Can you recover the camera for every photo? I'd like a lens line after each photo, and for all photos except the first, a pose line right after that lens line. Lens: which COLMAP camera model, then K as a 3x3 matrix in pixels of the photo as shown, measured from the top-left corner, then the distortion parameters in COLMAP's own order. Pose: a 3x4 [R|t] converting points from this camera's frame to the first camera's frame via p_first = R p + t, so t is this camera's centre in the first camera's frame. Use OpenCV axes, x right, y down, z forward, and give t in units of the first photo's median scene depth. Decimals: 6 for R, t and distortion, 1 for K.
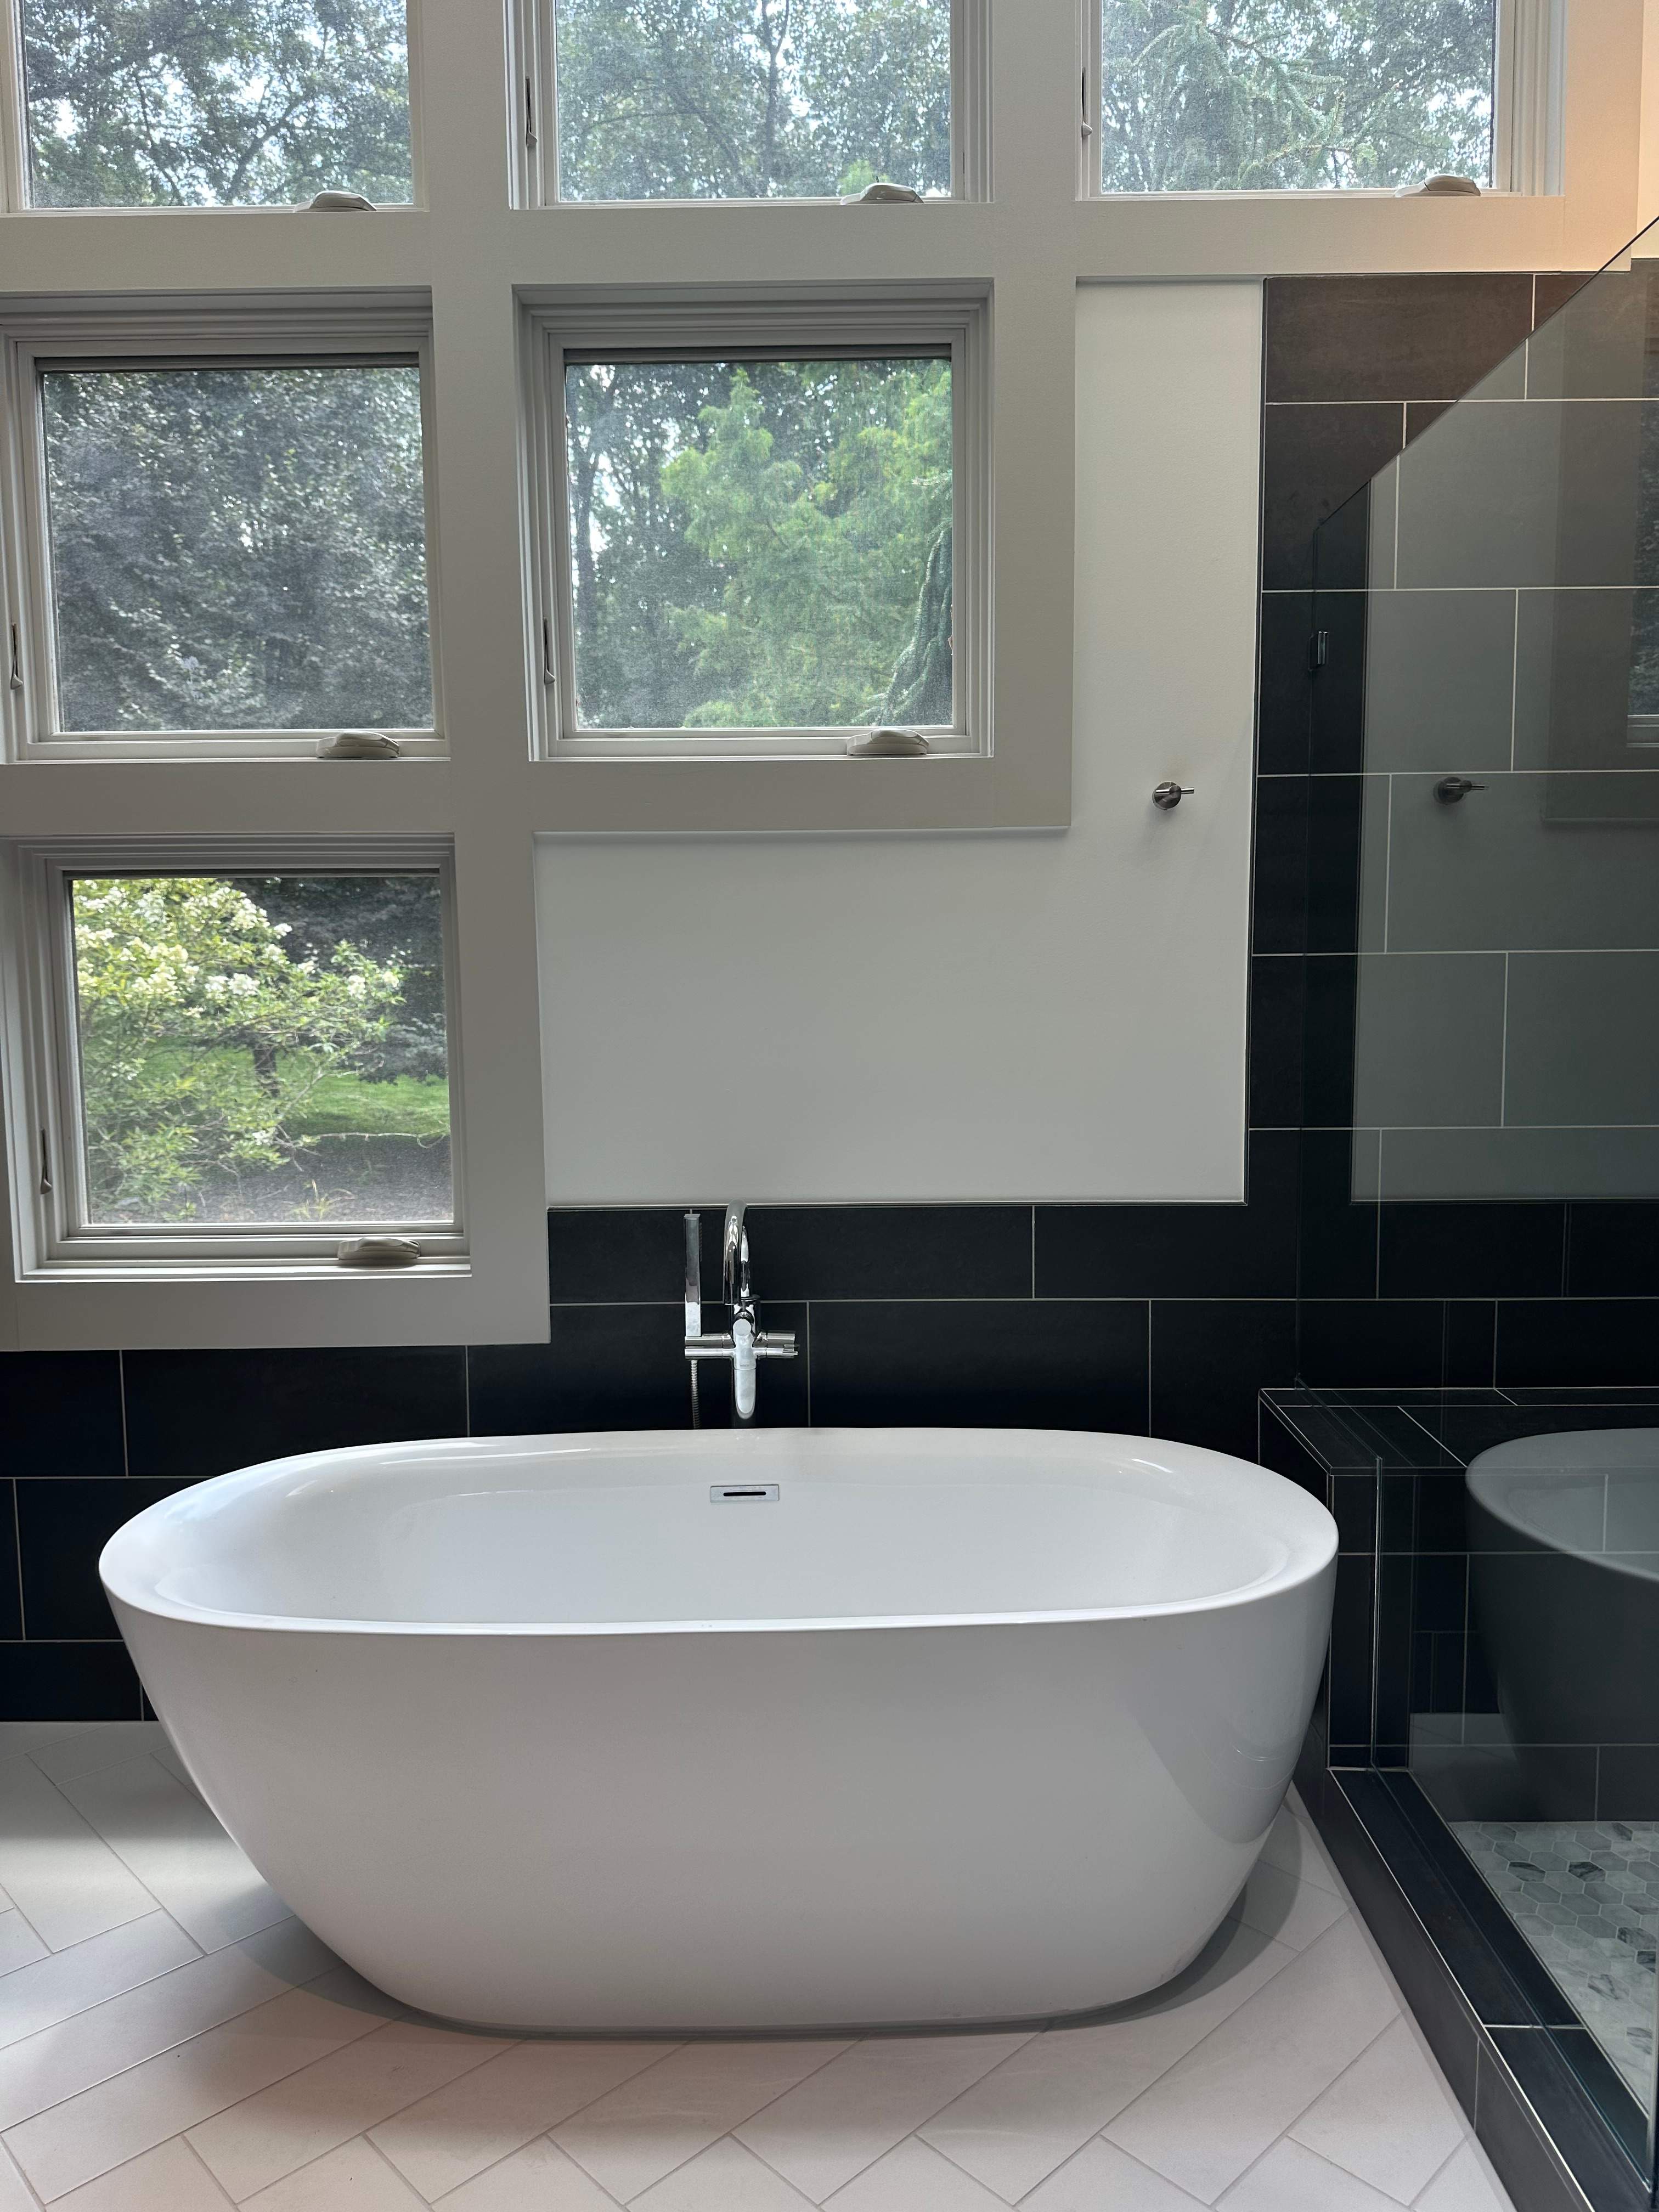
lens RADIAL K [[1558.4, 0, 817.7], [0, 1558.4, 1089.2], [0, 0, 1]] dist [0.053550, -0.062897]
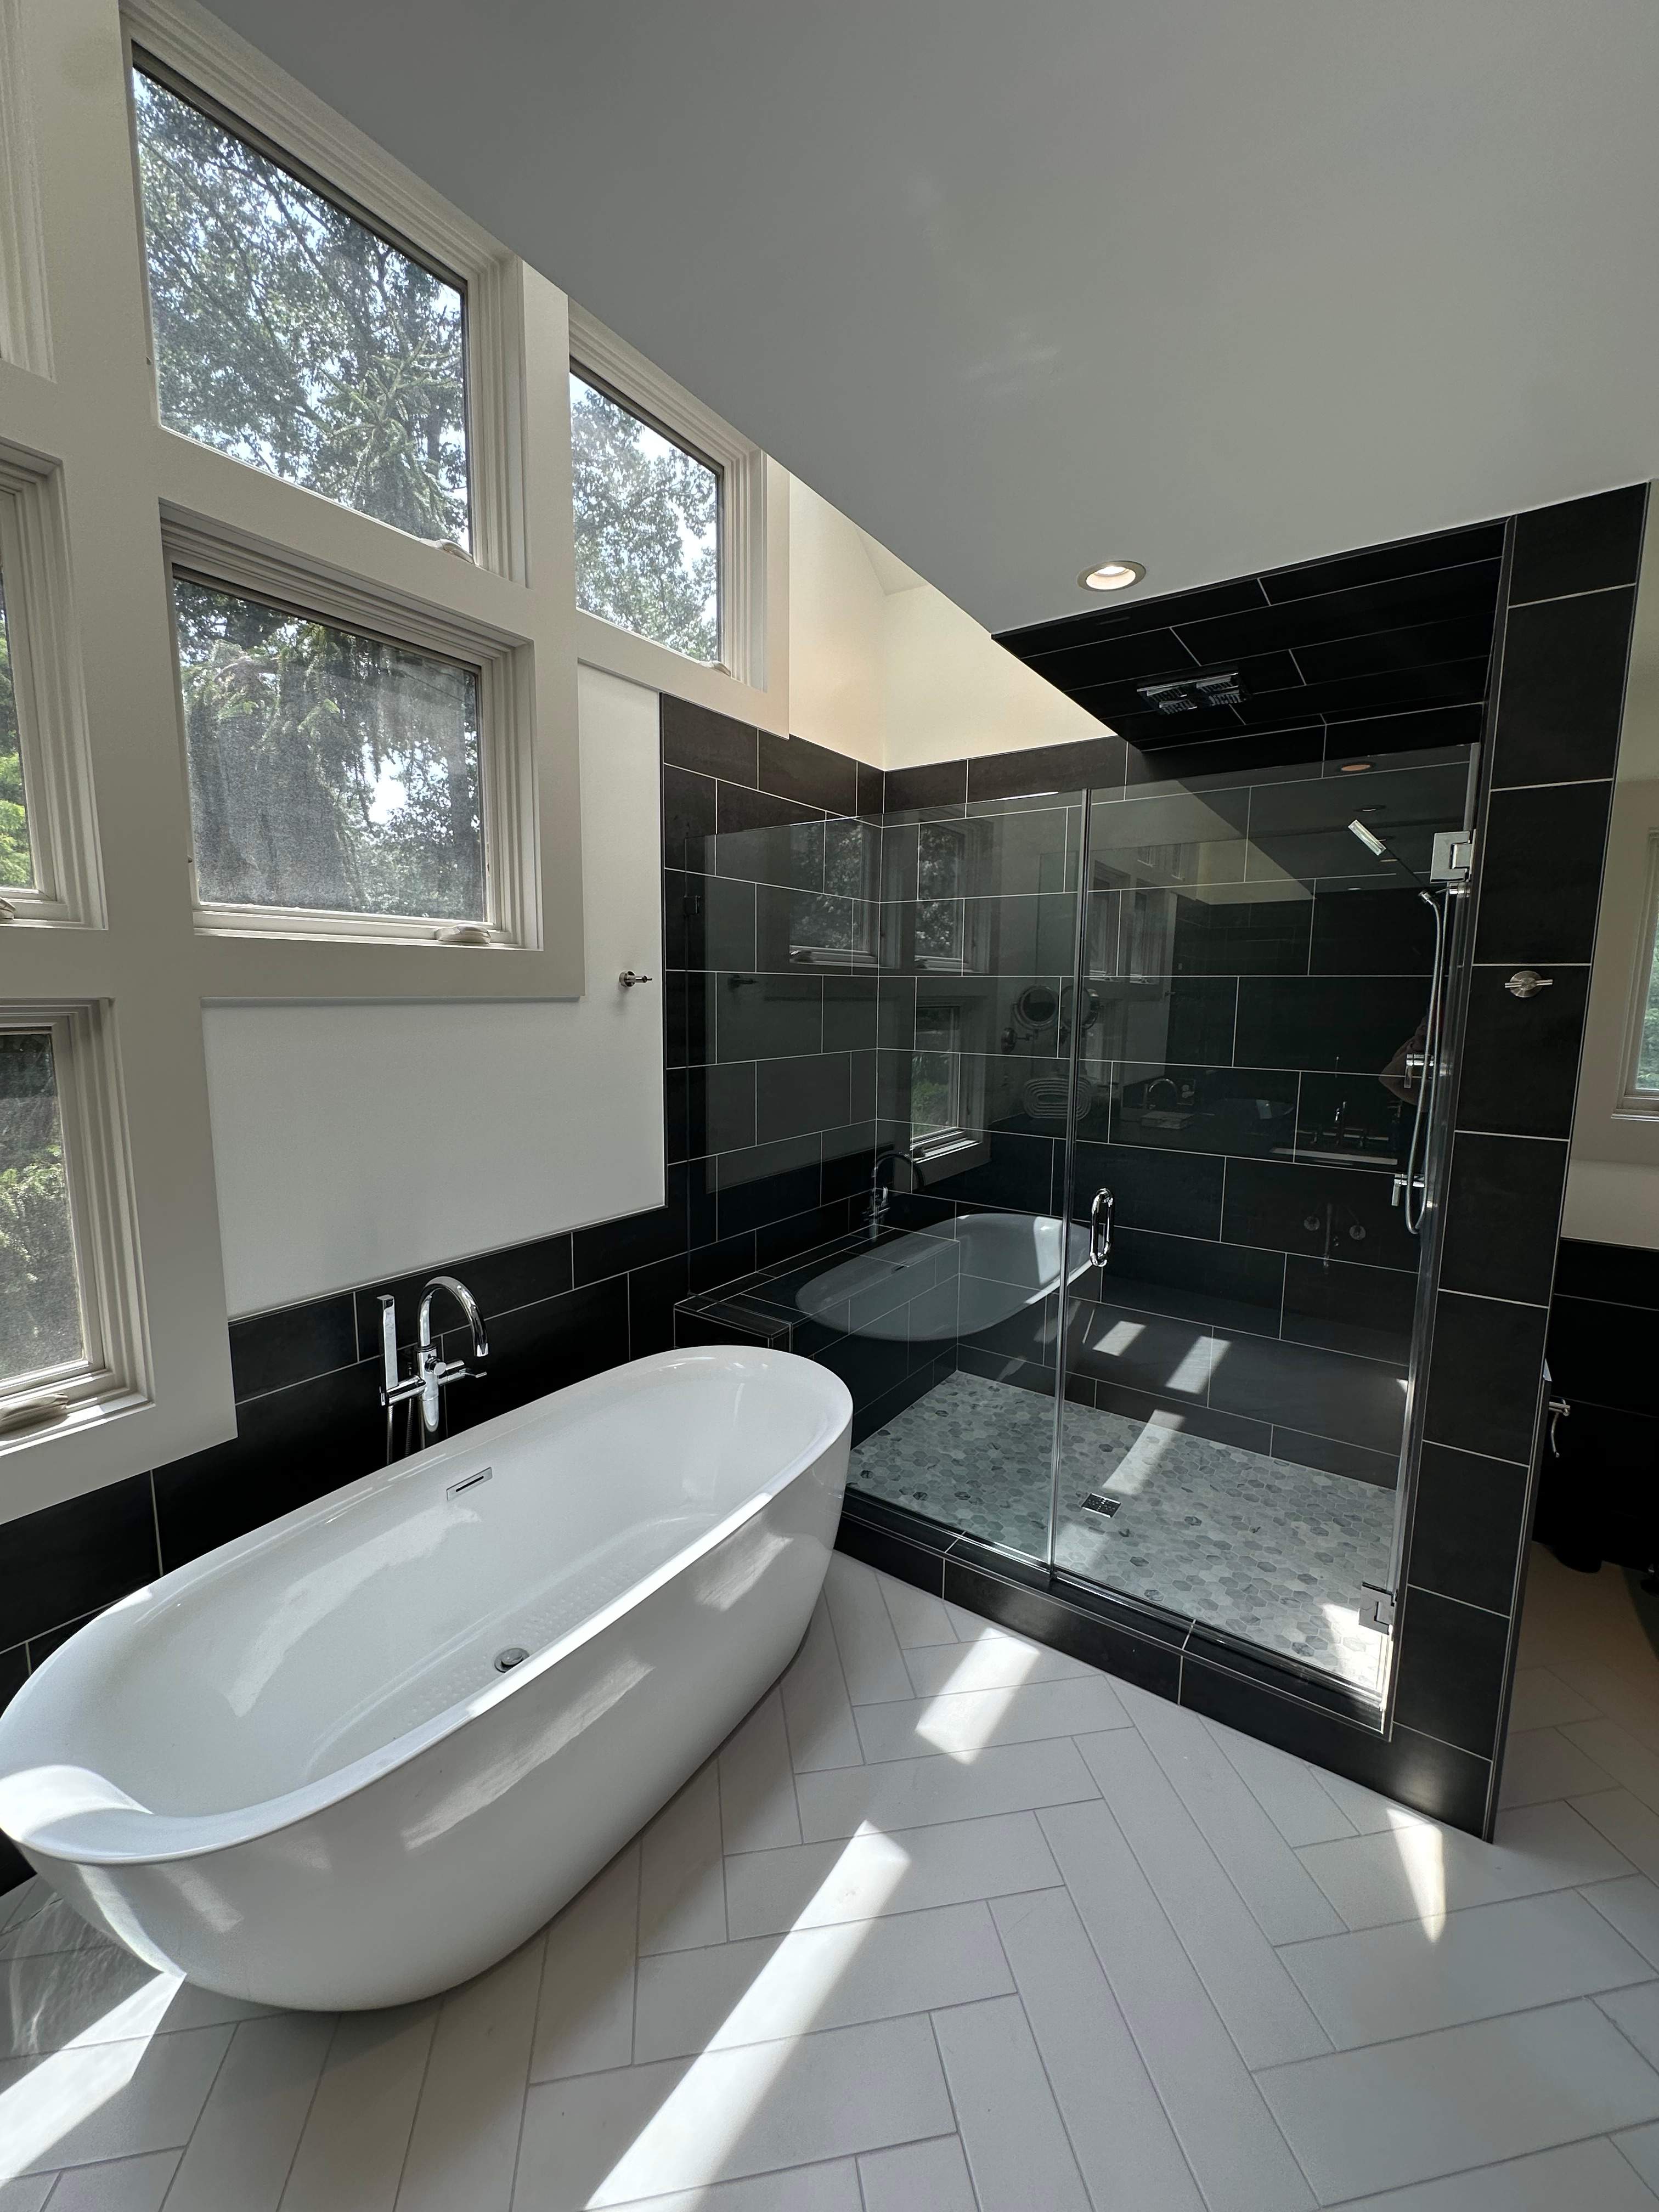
lens RADIAL K [[883.4, 0, 829.9], [0, 883.4, 1102.8], [0, 0, 1]] dist [-0.005661, 0.001393]
pose [[0.558361, -0.089644, 0.824740, -0.455956], [0.071396, 0.995649, 0.059885, -0.094122], [-0.826520, 0.025446, 0.562332, 0.277936]]
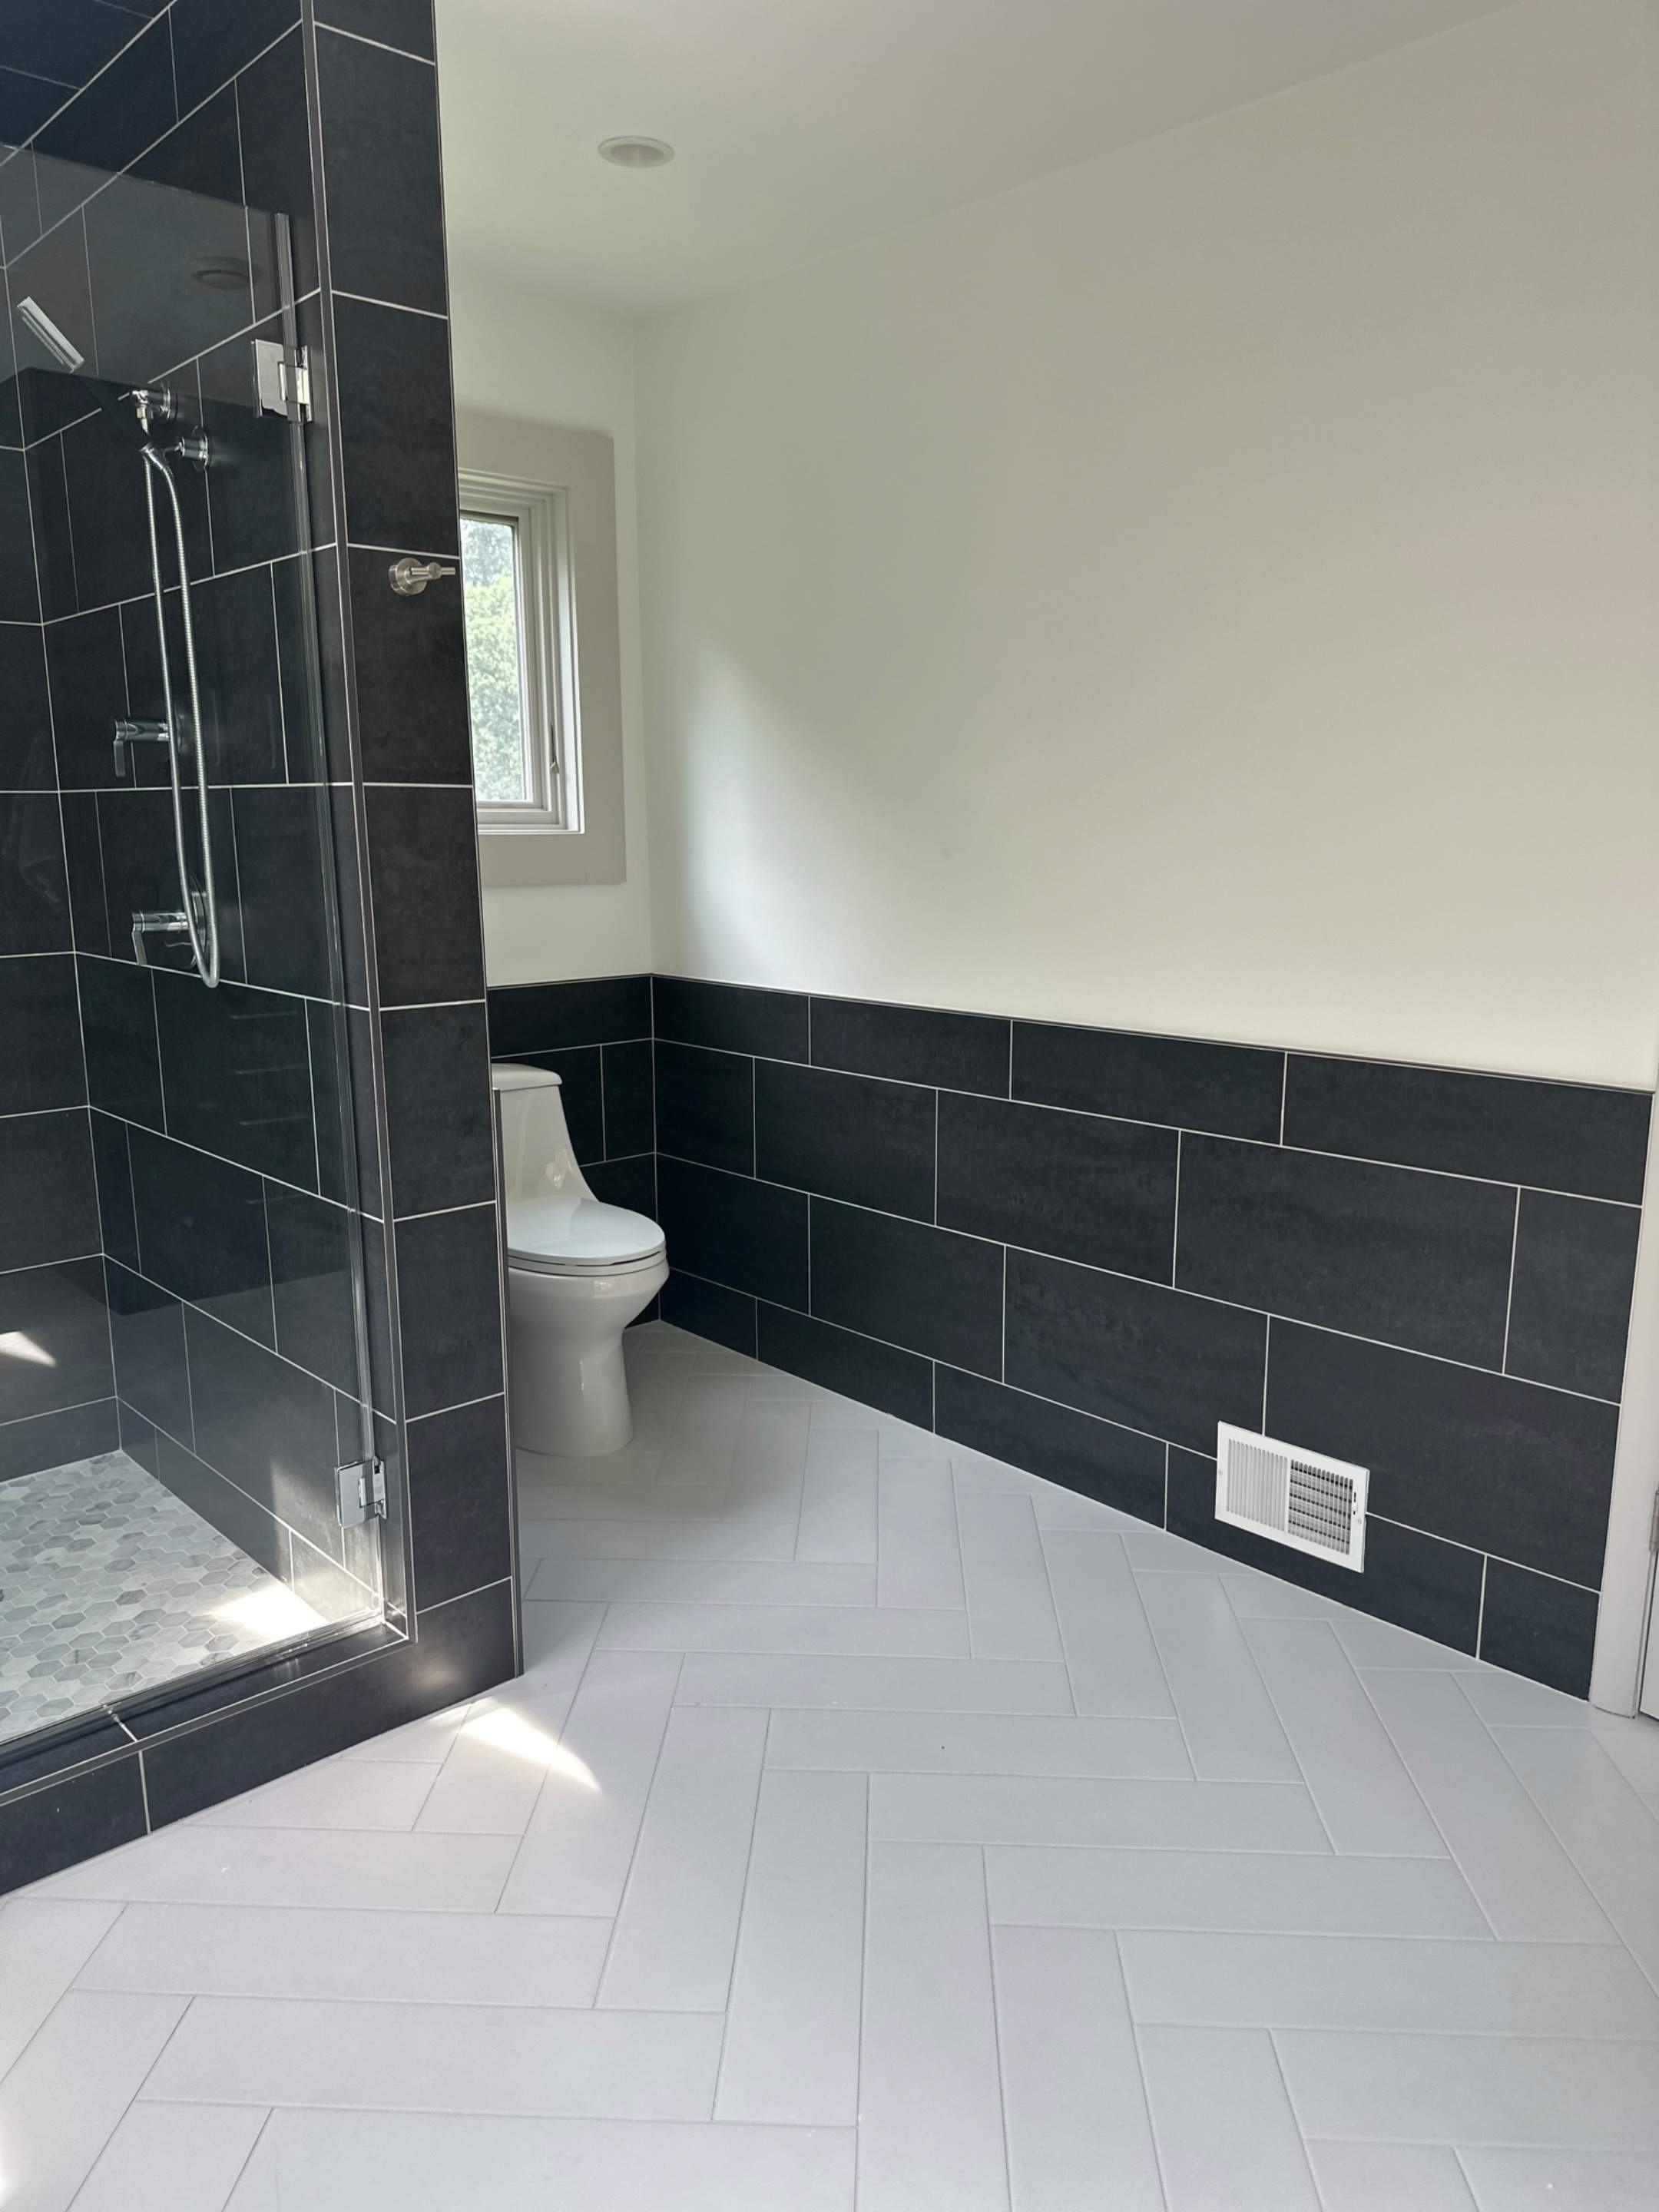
lens RADIAL K [[1586.6, 0, 839.6], [0, 1586.6, 1131.6], [0, 0, 1]] dist [0.009971, -0.012155]
pose [[-0.687506, -0.134414, 0.713631, -0.471441], [0.088956, 0.959731, 0.266466, -0.032269], [-0.720710, 0.246678, -0.647864, 0.646750]]
